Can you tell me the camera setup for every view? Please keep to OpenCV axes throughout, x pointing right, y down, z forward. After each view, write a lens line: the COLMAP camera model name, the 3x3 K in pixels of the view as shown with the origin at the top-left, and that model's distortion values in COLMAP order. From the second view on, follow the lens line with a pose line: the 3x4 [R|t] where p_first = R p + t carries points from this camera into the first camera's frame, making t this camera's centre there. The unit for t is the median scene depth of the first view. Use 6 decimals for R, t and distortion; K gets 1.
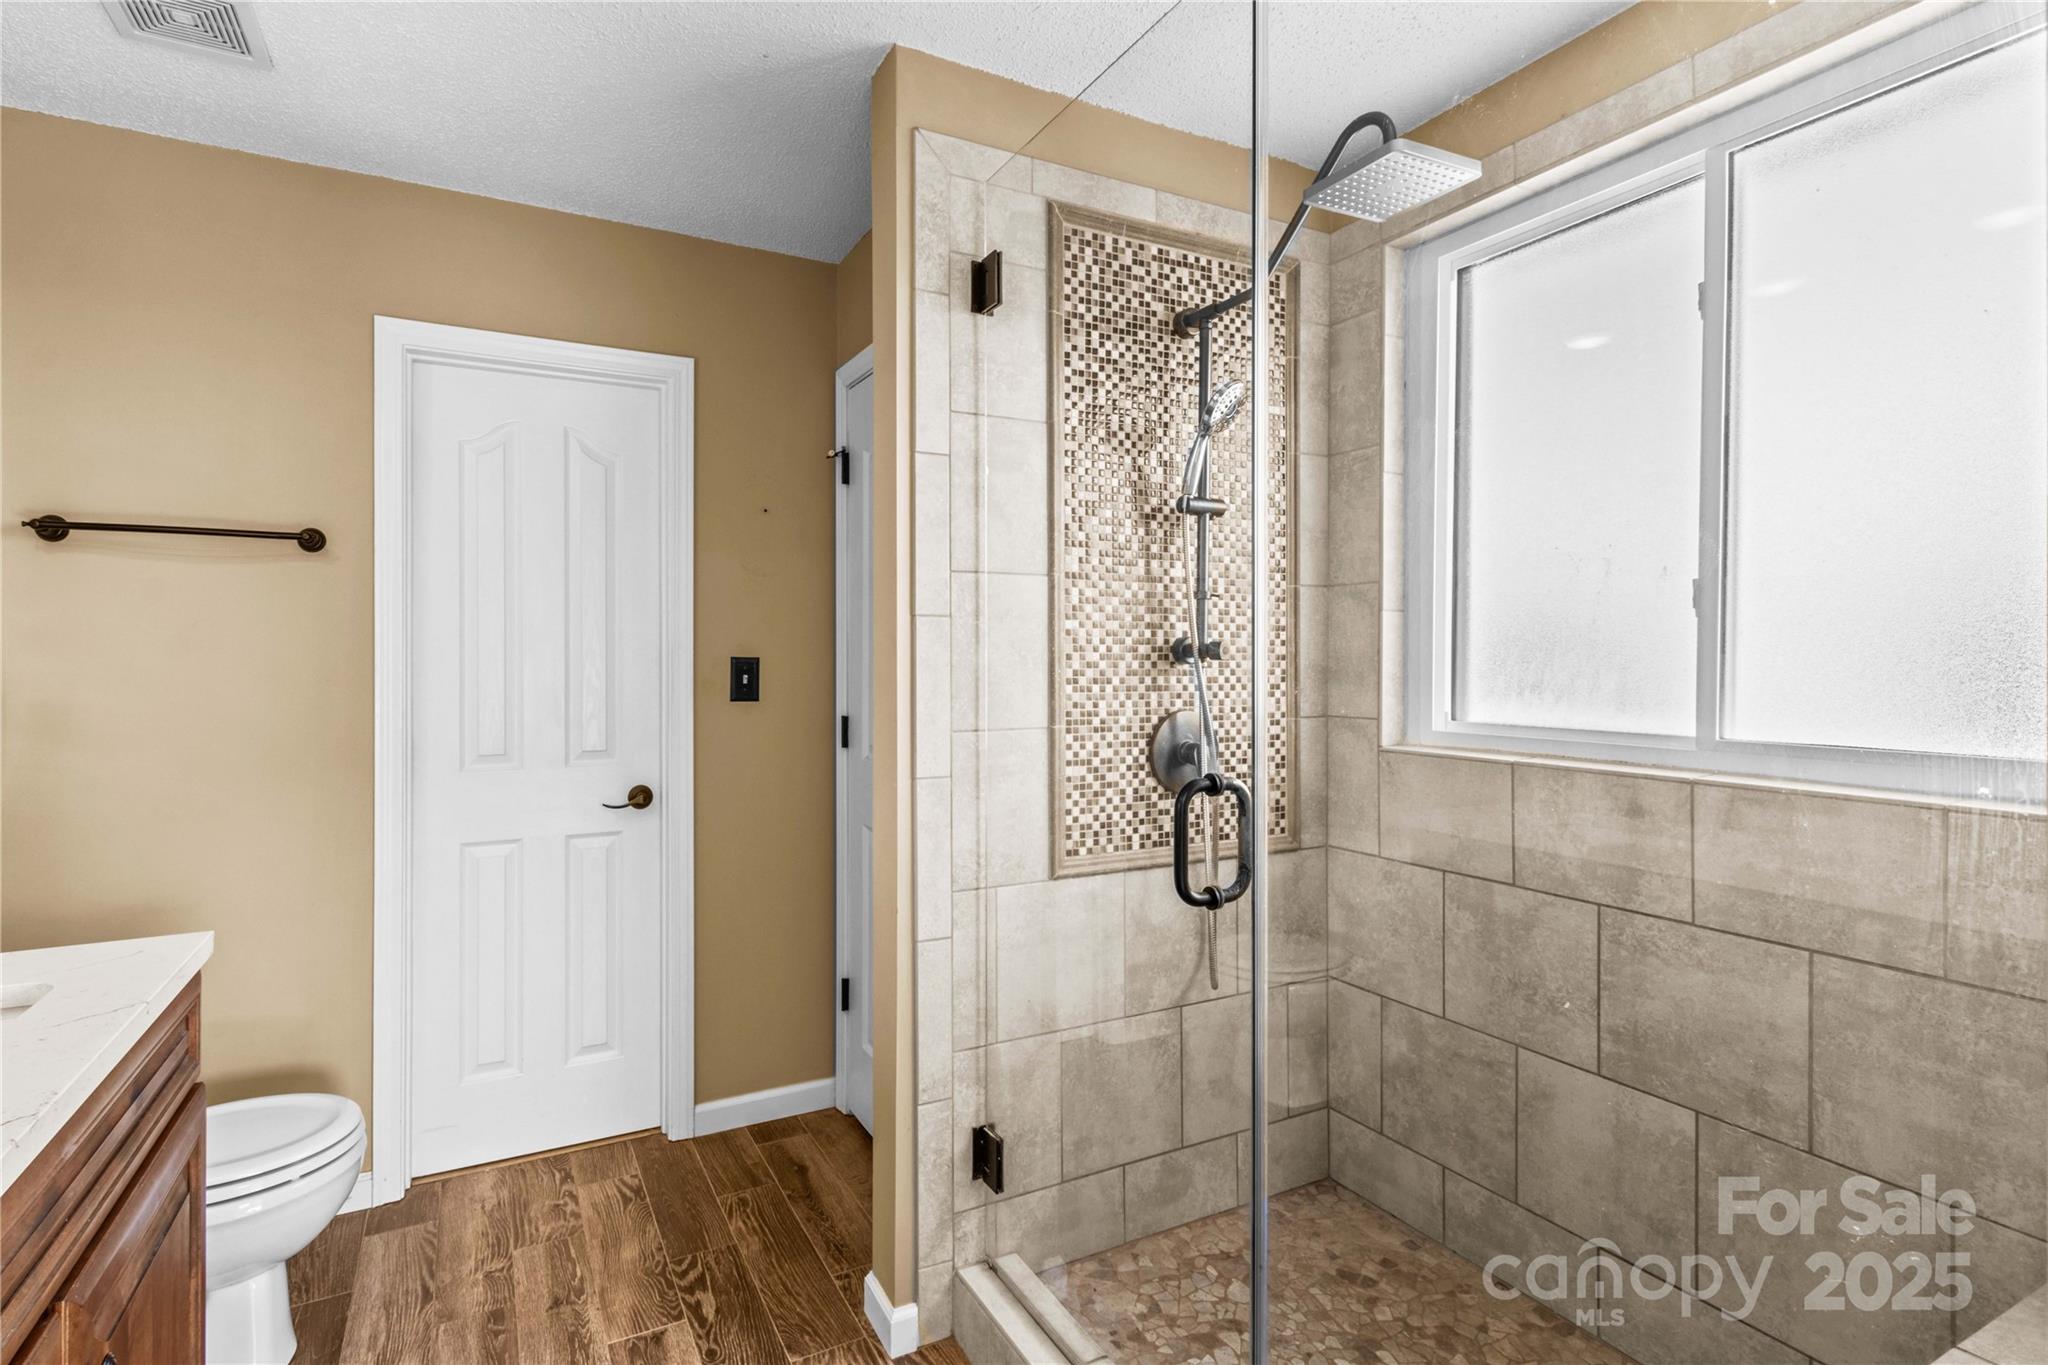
lens RADIAL K [[945.5, 0, 983.1], [0, 945.5, 661.0], [0, 0, 1]] dist [0.007258, -0.001702]
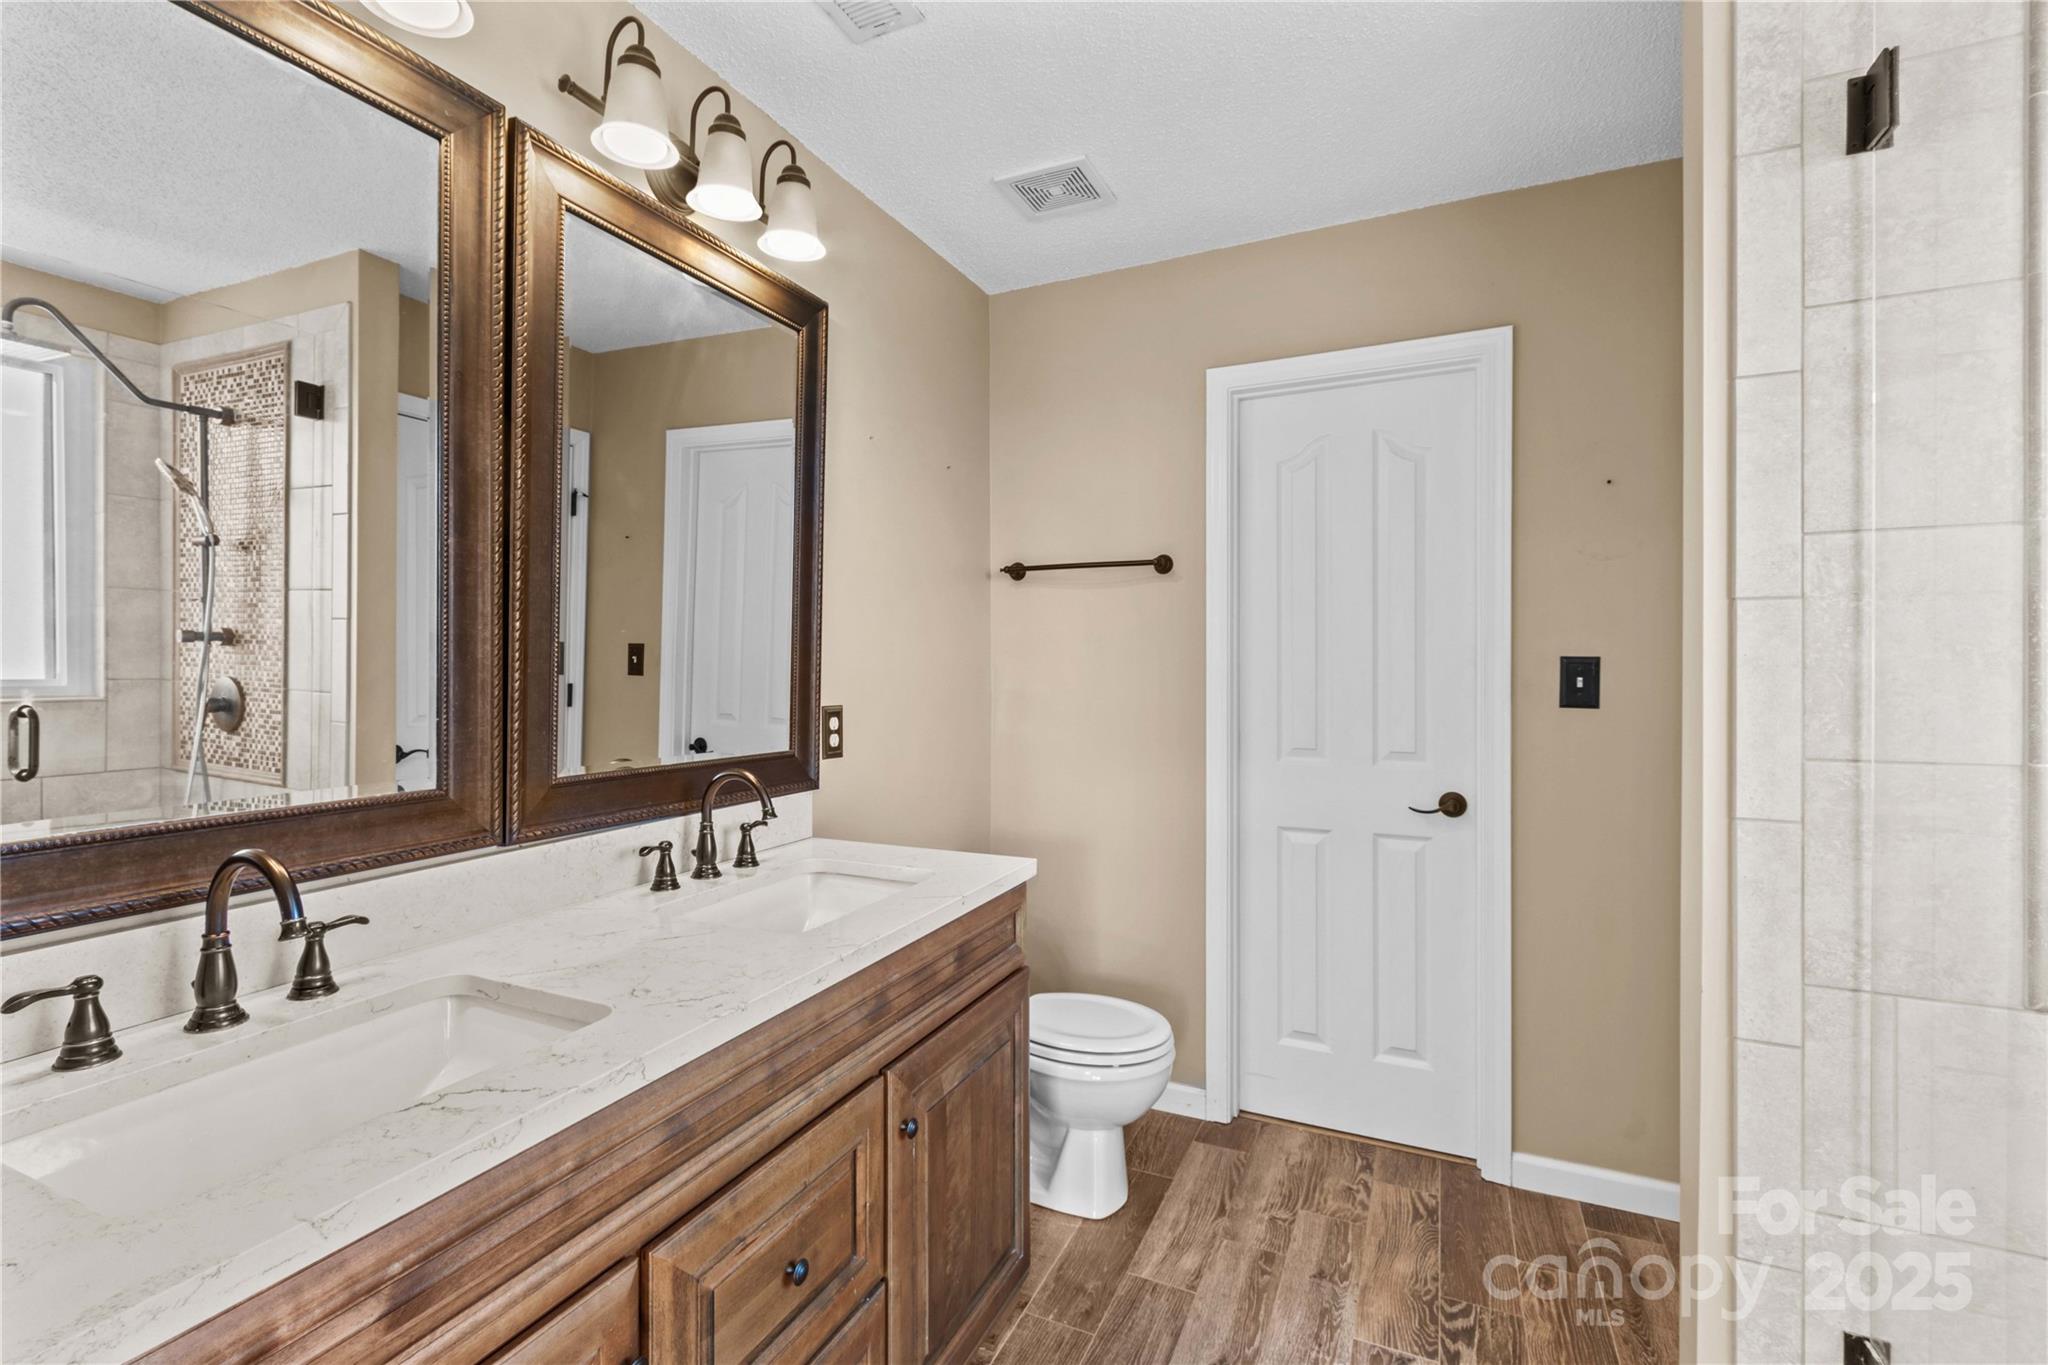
lens RADIAL K [[934.6, 0, 972.4], [0, 934.6, 669.2], [0, 0, 1]] dist [0.008179, -0.001487]
pose [[0.610878, 0.004765, -0.791711, 0.128640], [0.001444, 0.999974, 0.007133, 0.000709], [0.791724, -0.005501, 0.610855, 0.065505]]
